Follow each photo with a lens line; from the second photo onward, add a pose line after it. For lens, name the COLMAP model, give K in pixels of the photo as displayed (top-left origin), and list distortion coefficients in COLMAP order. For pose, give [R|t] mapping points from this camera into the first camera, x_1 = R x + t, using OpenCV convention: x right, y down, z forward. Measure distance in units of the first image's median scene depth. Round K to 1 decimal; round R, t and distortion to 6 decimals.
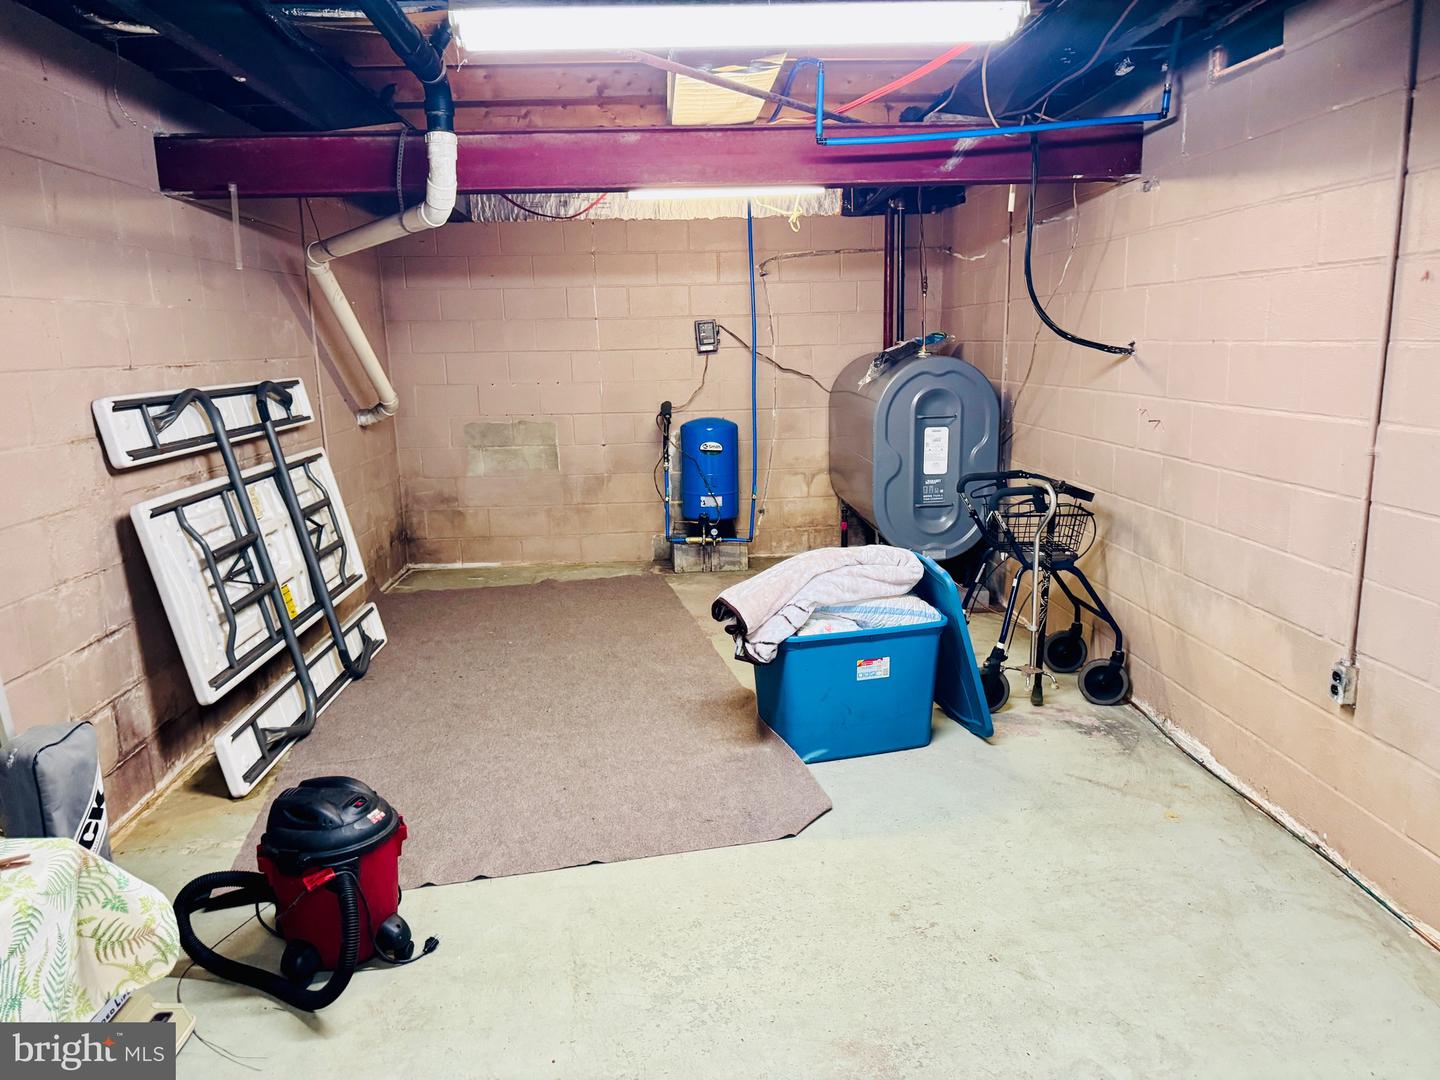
lens RADIAL K [[992.3, 0, 724.7], [0, 992.3, 514.8], [0, 0, 1]] dist [0.086734, -0.113428]
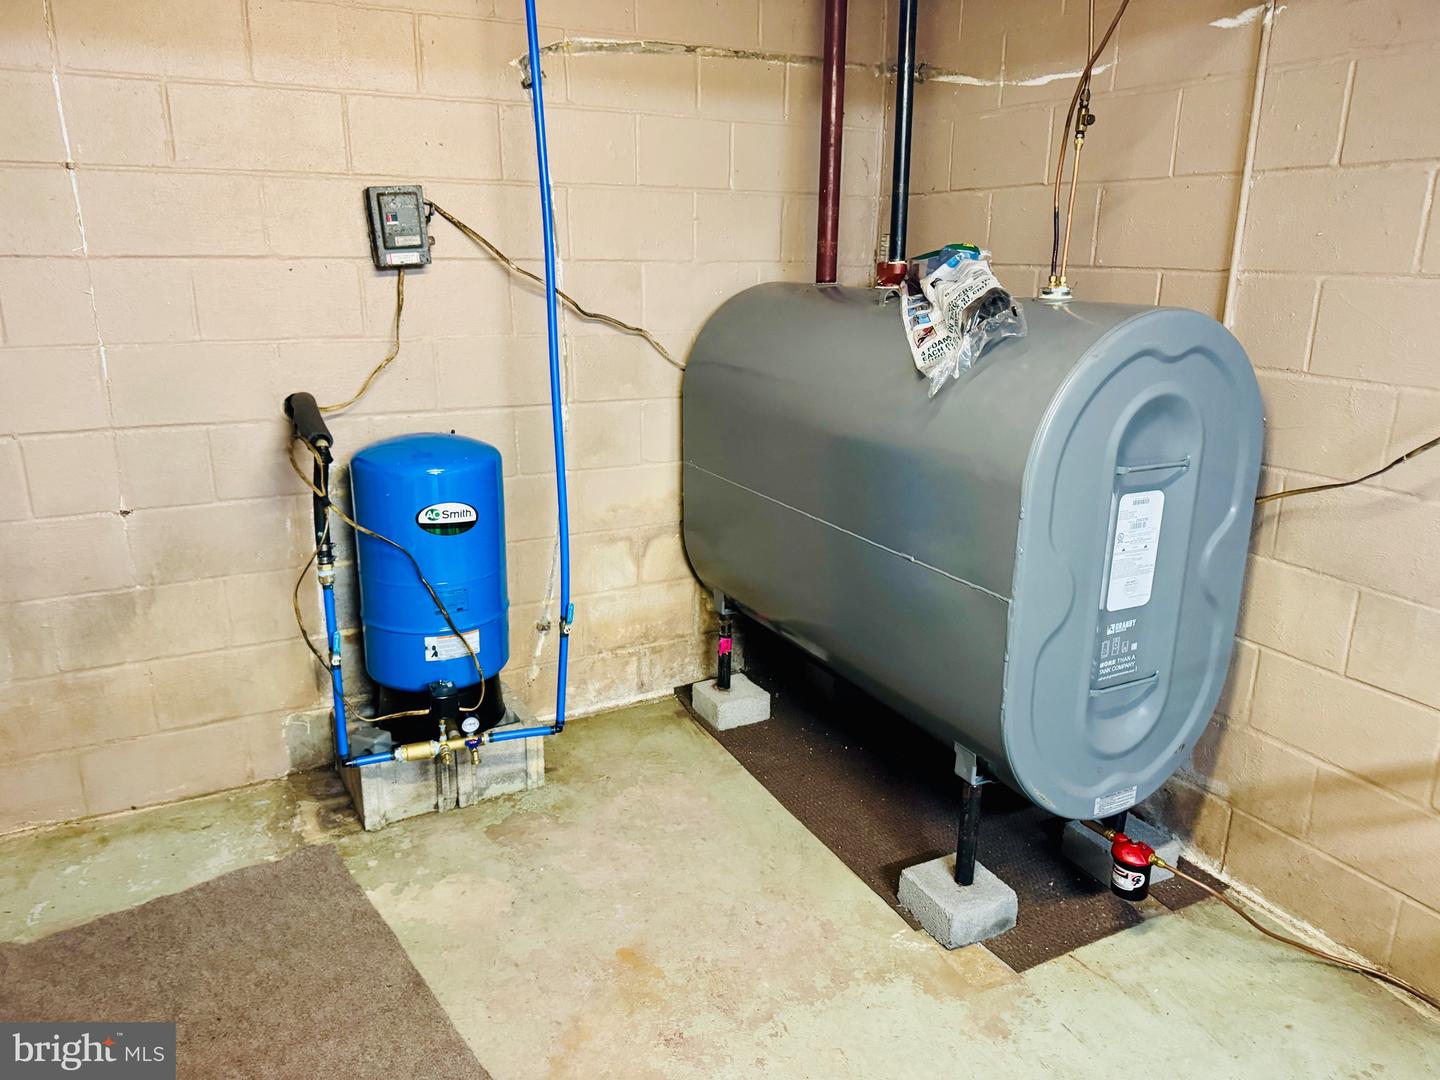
lens RADIAL K [[992.3, 0, 724.7], [0, 992.3, 514.8], [0, 0, 1]] dist [0.086734, -0.113428]
pose [[0.907137, -0.075040, 0.414092, -0.075437], [0.040188, 0.994924, 0.092259, -0.096965], [-0.418913, -0.067050, 0.905548, 0.571111]]
